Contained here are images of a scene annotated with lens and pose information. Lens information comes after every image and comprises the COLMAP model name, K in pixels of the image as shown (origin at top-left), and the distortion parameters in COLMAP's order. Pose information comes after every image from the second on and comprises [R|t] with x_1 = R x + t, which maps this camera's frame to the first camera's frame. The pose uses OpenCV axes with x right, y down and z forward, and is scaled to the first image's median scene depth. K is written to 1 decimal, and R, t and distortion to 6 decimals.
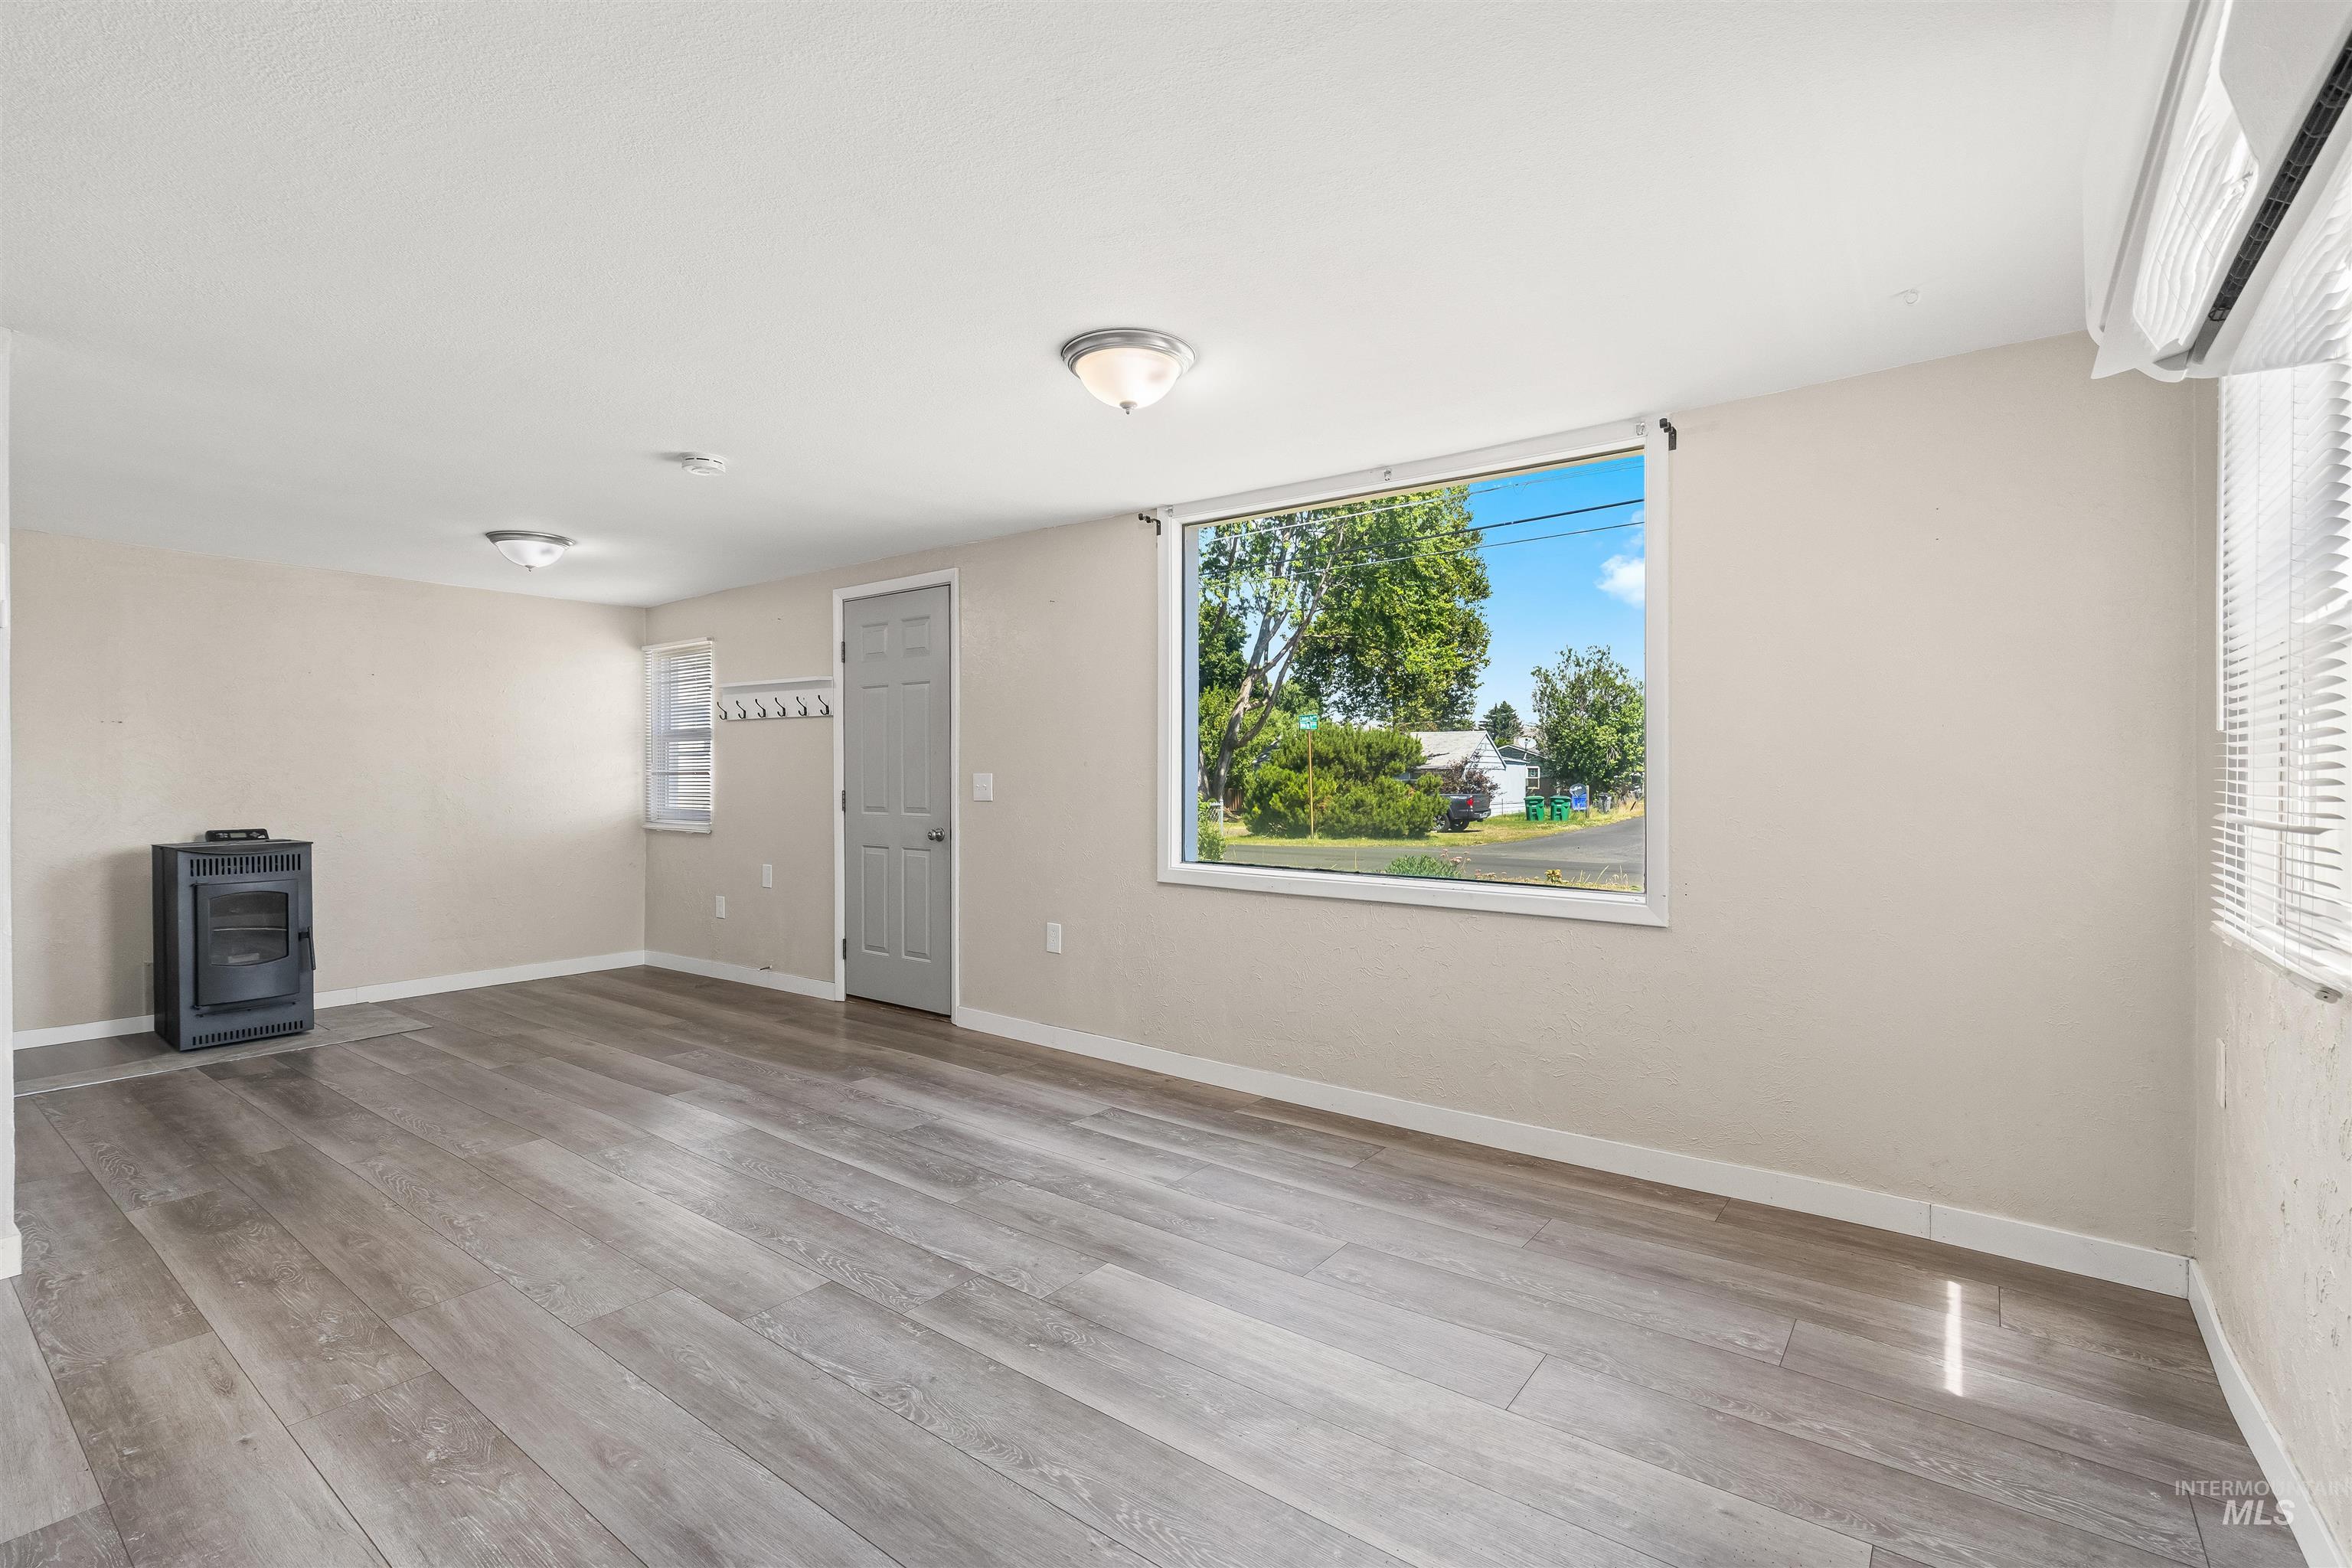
lens RADIAL K [[1055.9, 0, 1188.1], [0, 1055.9, 774.0], [0, 0, 1]] dist [-0.002575, -0.000352]
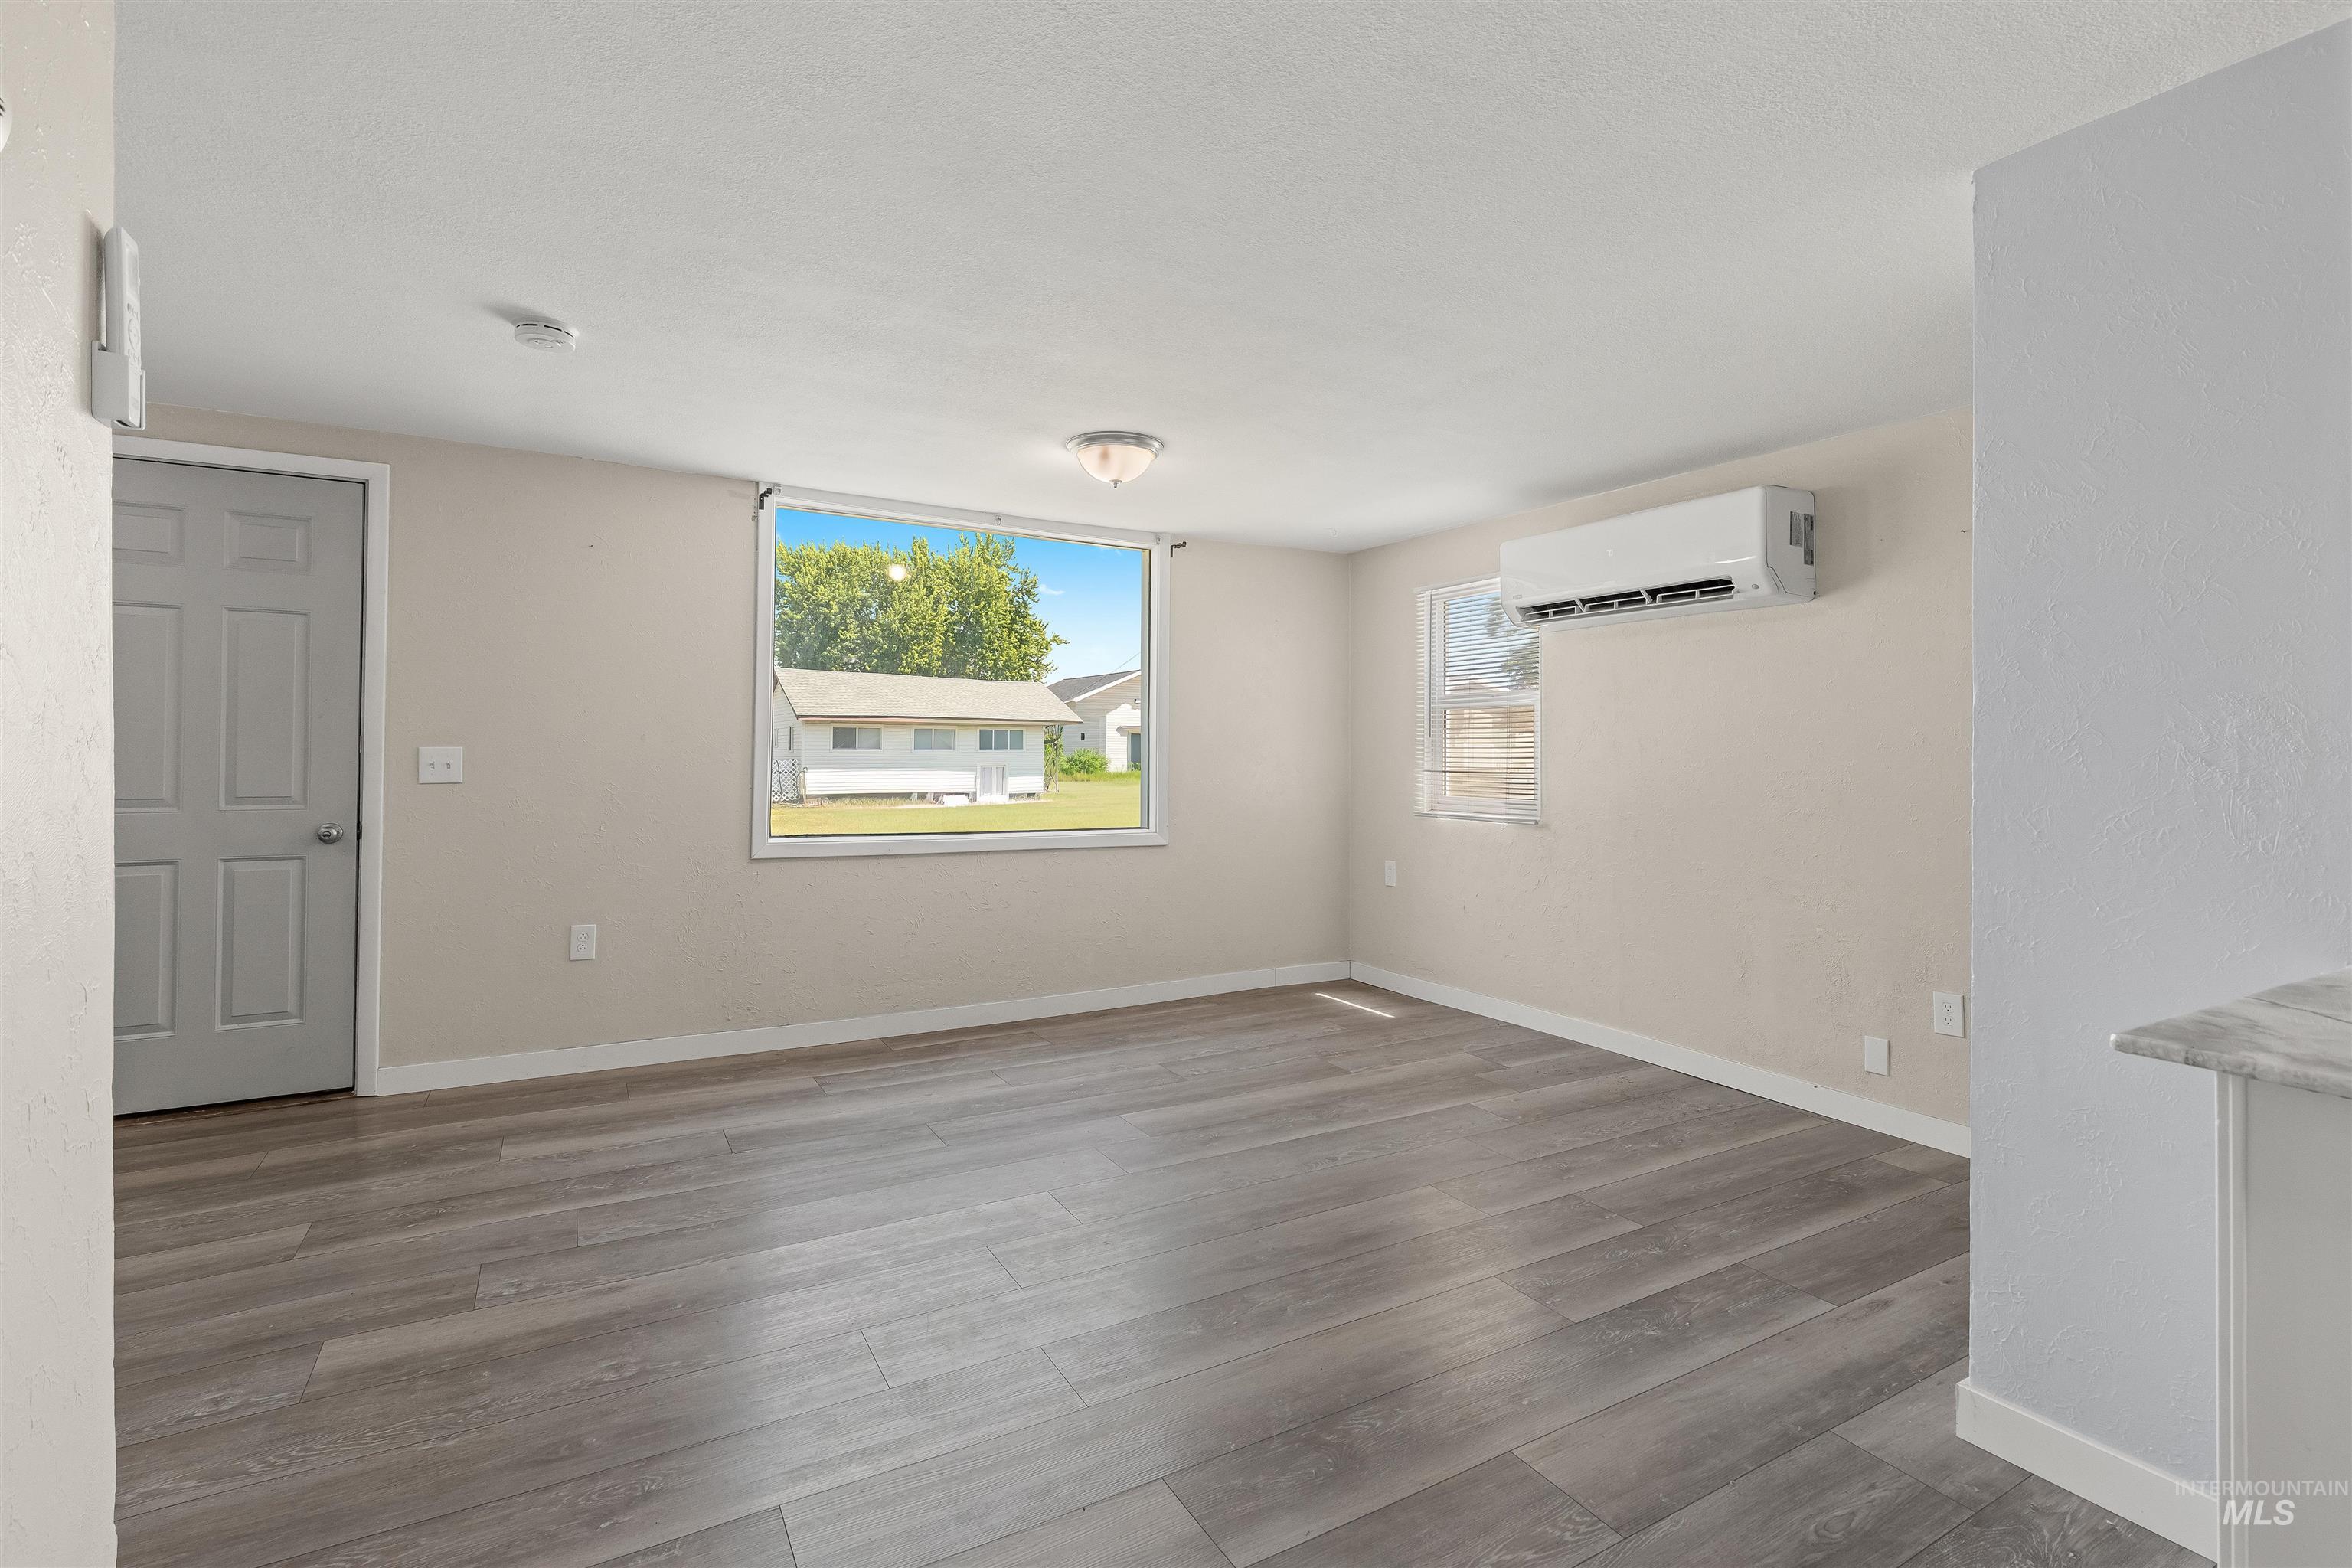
lens RADIAL K [[1096.2, 0, 1179.7], [0, 1096.2, 733.3], [0, 0, 1]] dist [0.001446, 0.000149]
pose [[0.384894, 0.017000, 0.922804, -0.899489], [-0.007904, 0.999854, -0.015123, -0.003414], [-0.922927, -0.001473, 0.384973, 0.258984]]
